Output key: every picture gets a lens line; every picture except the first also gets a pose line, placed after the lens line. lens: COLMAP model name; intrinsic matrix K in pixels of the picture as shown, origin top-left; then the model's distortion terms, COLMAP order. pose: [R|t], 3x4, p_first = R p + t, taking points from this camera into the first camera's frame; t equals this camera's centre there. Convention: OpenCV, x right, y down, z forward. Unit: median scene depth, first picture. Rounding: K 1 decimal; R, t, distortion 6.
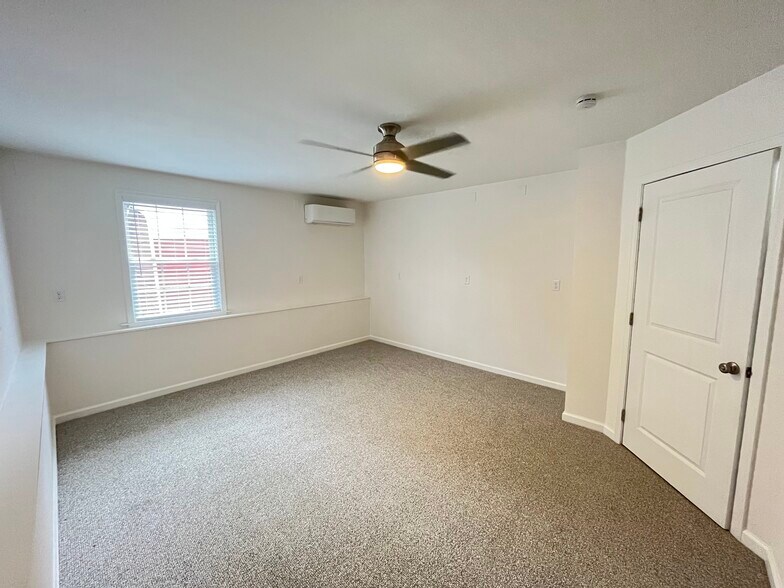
lens RADIAL K [[317.4, 0, 390.1], [0, 317.4, 292.6], [0, 0, 1]] dist [0.045223, -0.036009]
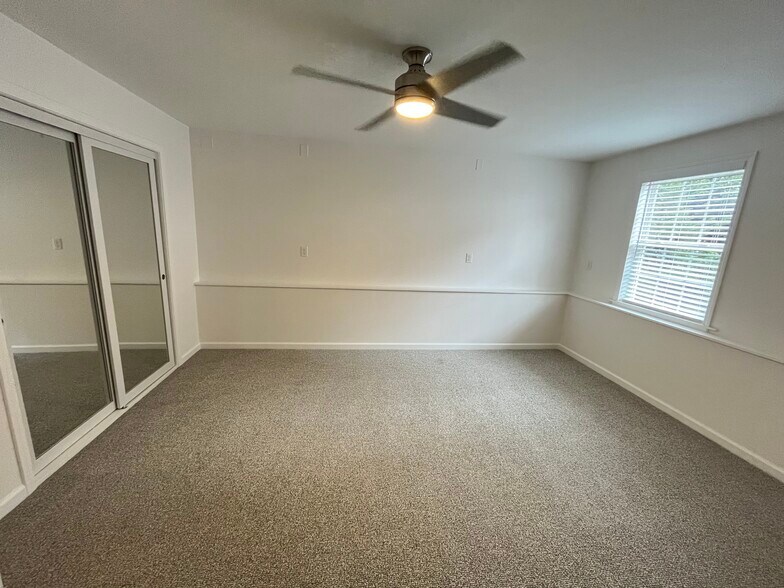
lens RADIAL K [[317.4, 0, 390.1], [0, 317.4, 292.6], [0, 0, 1]] dist [0.045223, -0.036009]
pose [[-0.631475, 0.130213, -0.764385, 0.467432], [-0.139267, 0.950722, 0.277007, -0.120366], [0.762787, 0.281377, -0.582222, 1.039935]]
